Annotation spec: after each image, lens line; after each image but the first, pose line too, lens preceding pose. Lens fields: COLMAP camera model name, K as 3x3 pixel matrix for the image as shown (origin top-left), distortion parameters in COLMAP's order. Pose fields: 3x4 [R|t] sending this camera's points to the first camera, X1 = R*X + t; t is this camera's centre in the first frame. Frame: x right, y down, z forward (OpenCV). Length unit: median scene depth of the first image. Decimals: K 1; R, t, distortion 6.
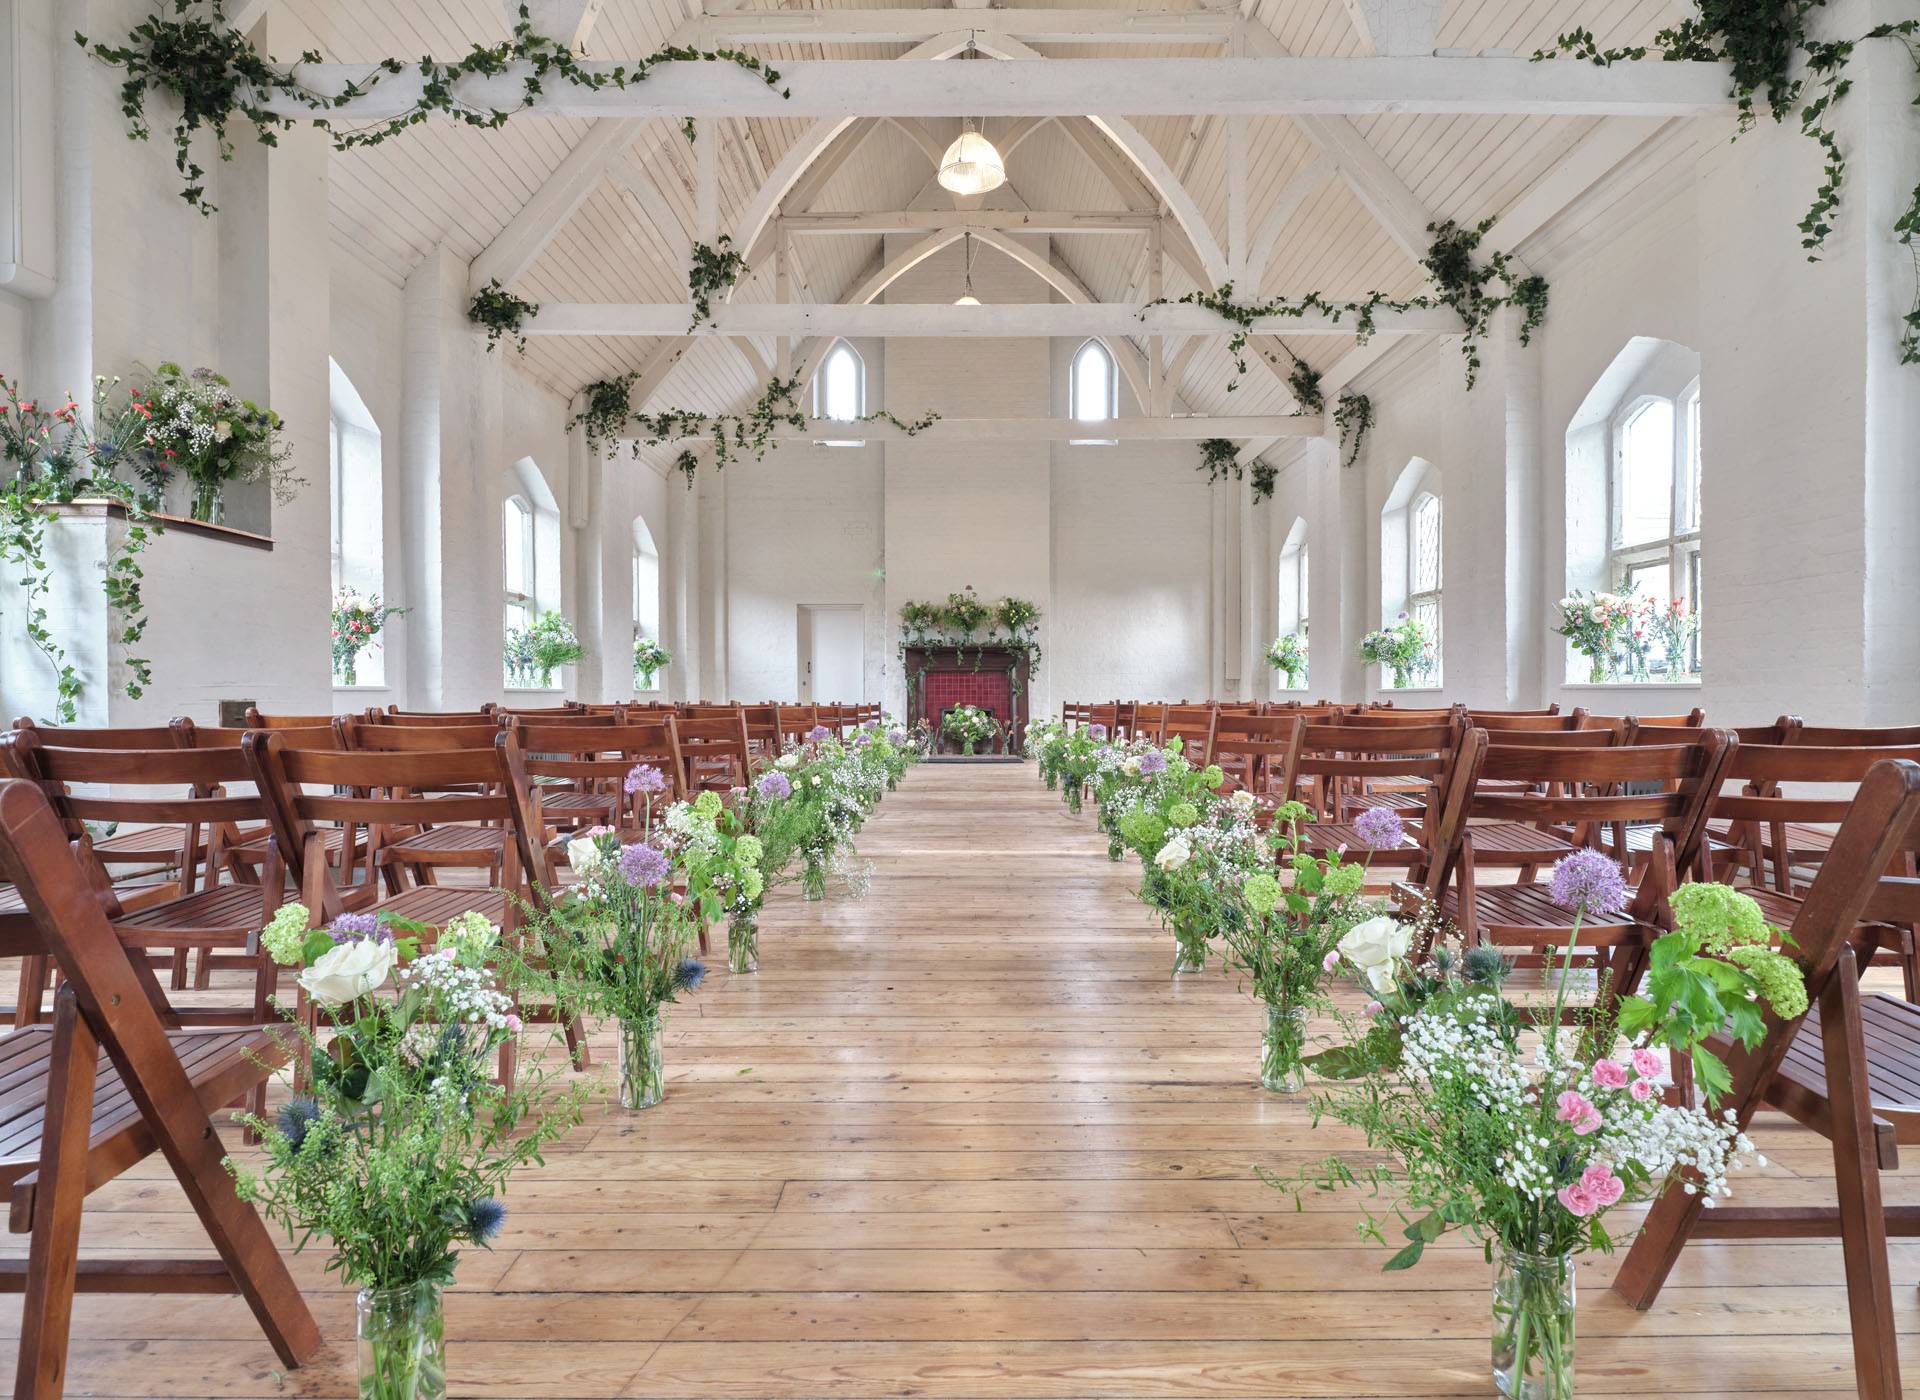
lens RADIAL K [[1043.2, 0, 952.8], [0, 1043.2, 716.6], [0, 0, 1]] dist [-0.003705, -0.003866]
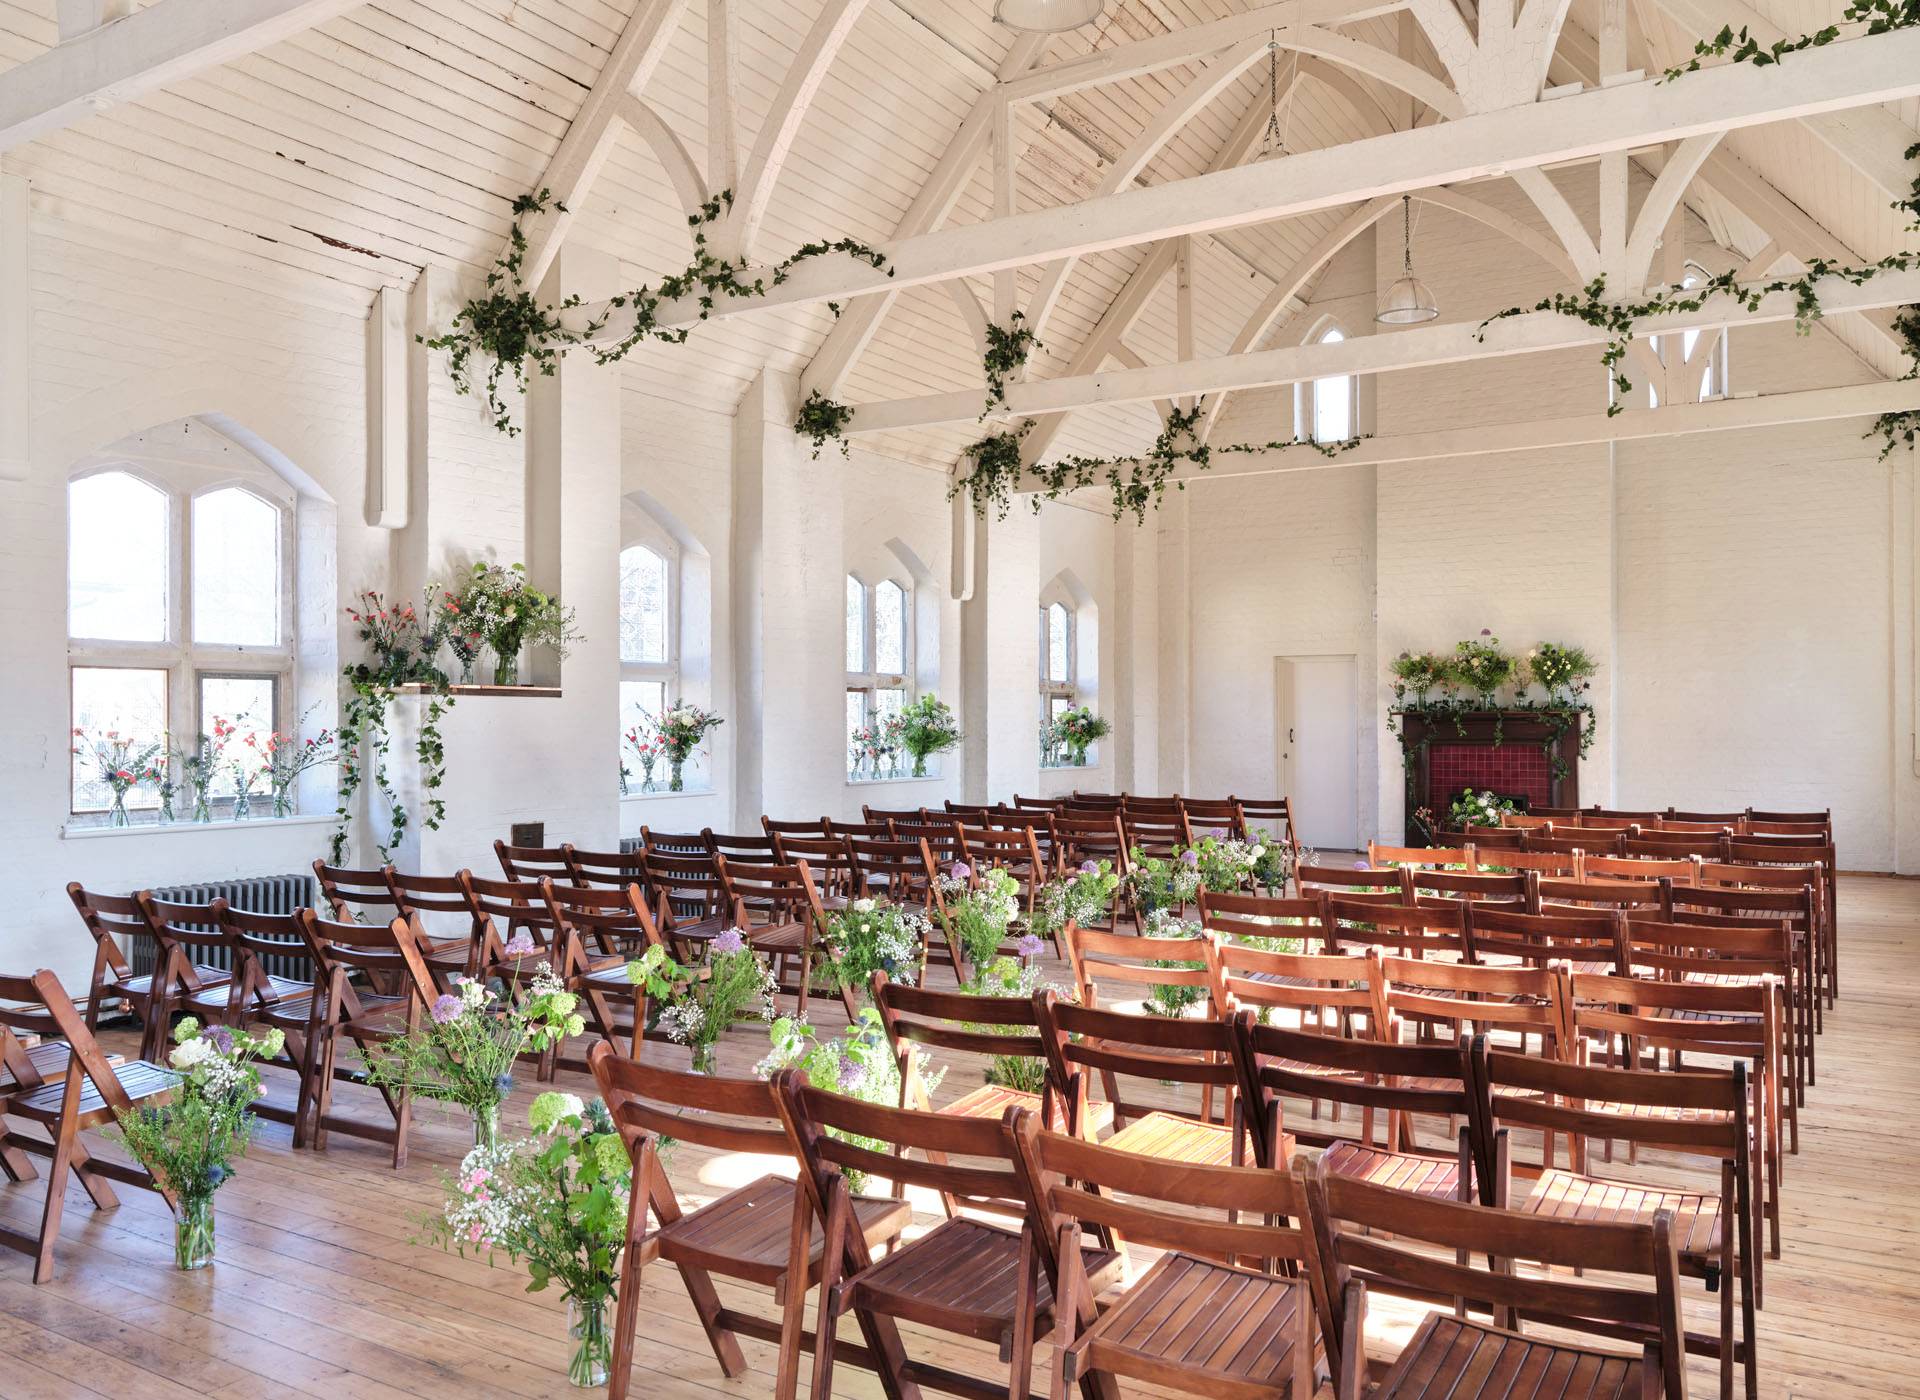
lens RADIAL K [[1447.7, 0, 943.1], [0, 1447.7, 707.8], [0, 0, 1]] dist [0.007083, -0.006362]
pose [[0.852776, -0.005840, -0.522245, 0.410431], [-0.009232, 0.999613, -0.026255, -0.072440], [0.522196, 0.027211, 0.852391, -0.138231]]
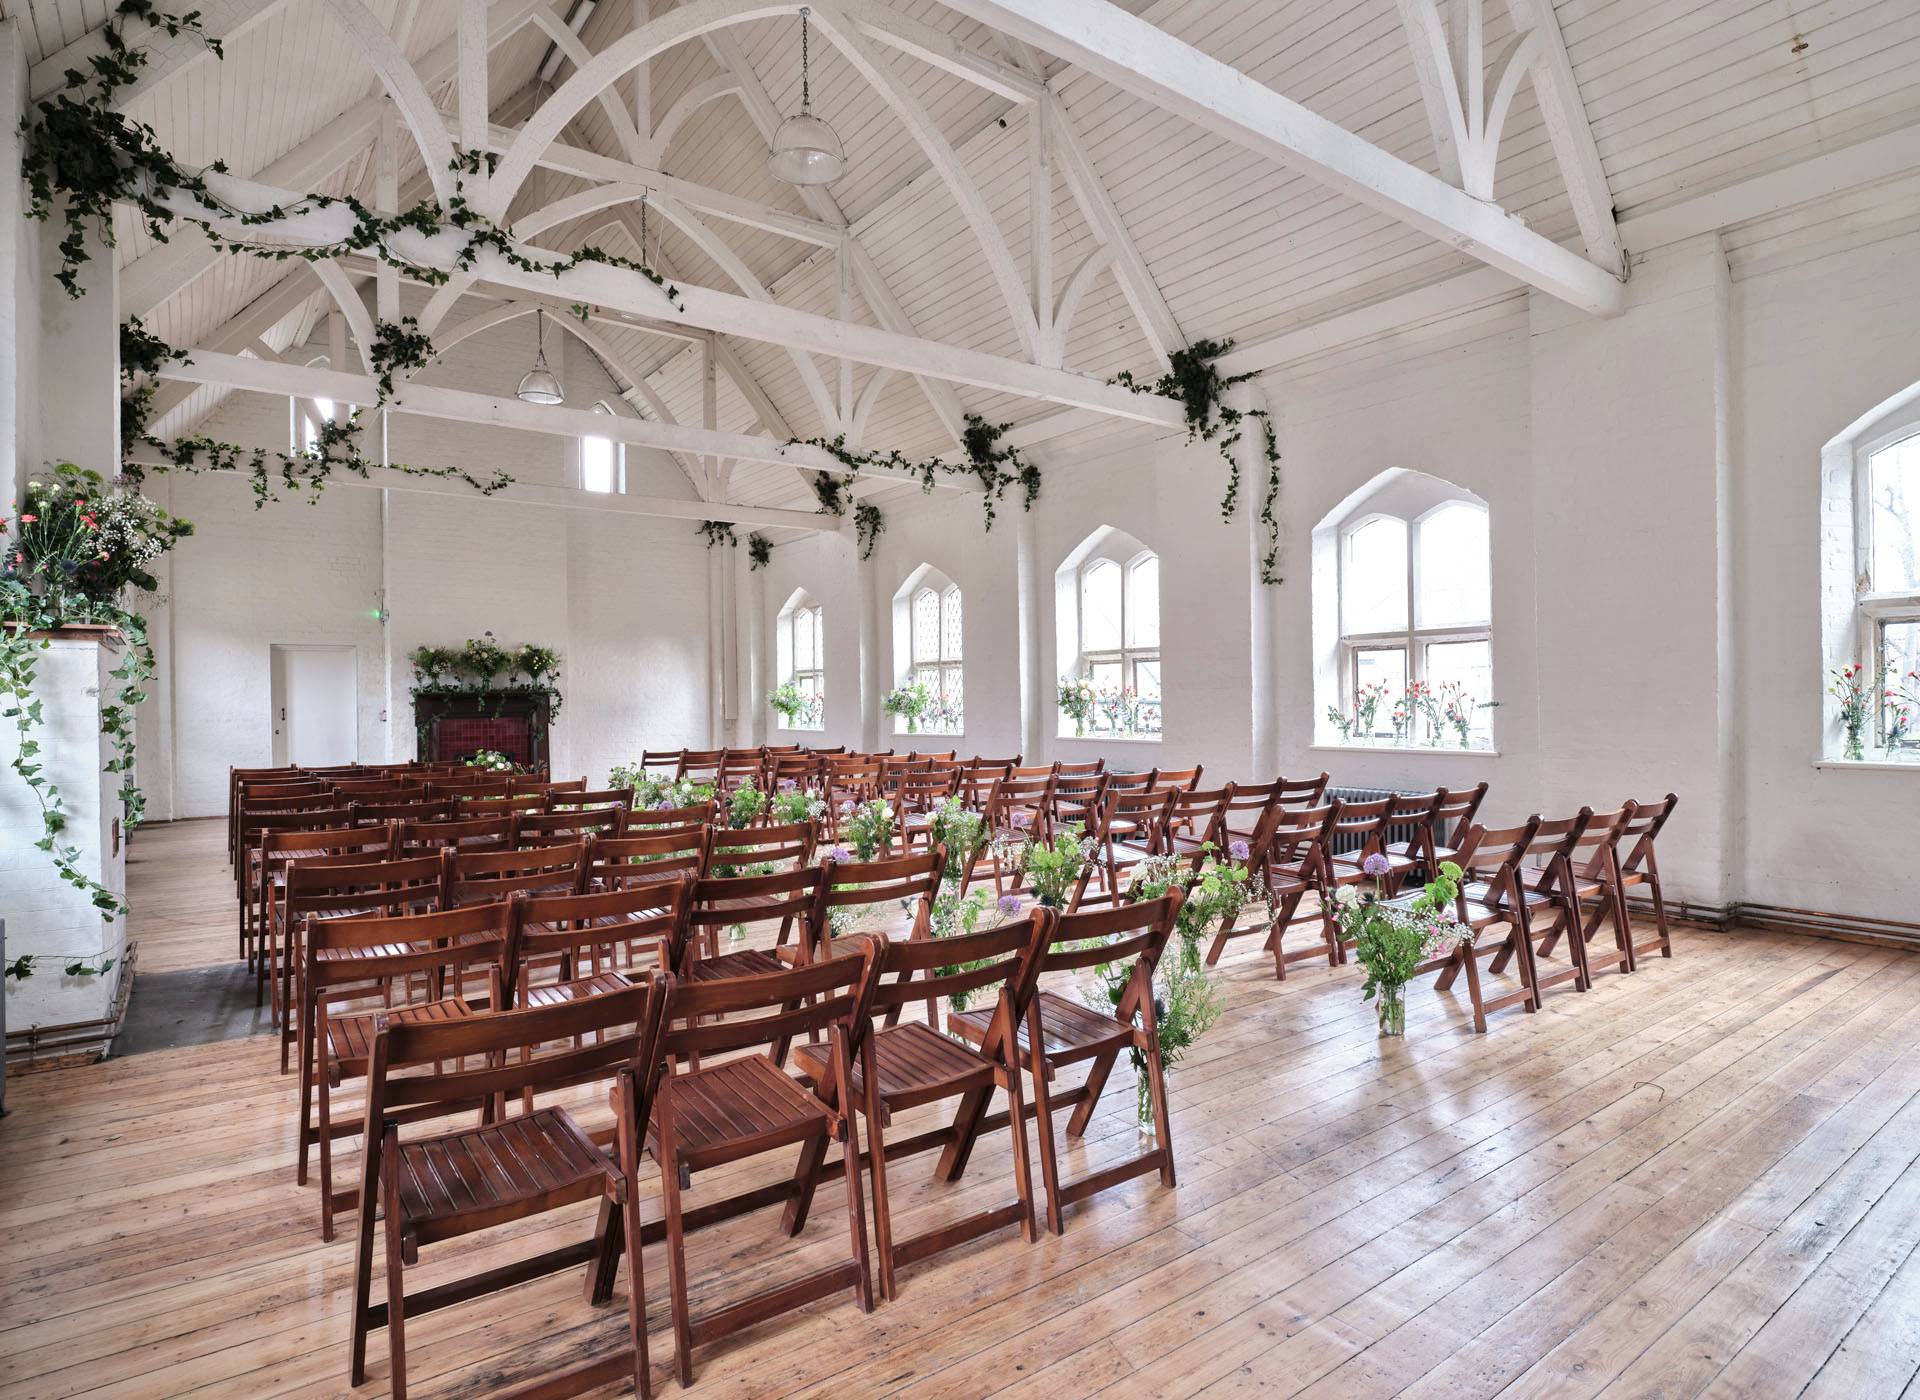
lens RADIAL K [[1043.2, 0, 950.1], [0, 1043.2, 699.9], [0, 0, 1]] dist [-0.003705, -0.003866]
pose [[0.804782, -0.008542, 0.593509, -0.410011], [0.024529, 0.999521, -0.018875, -0.055402], [-0.593064, 0.029749, 0.804606, -0.126888]]
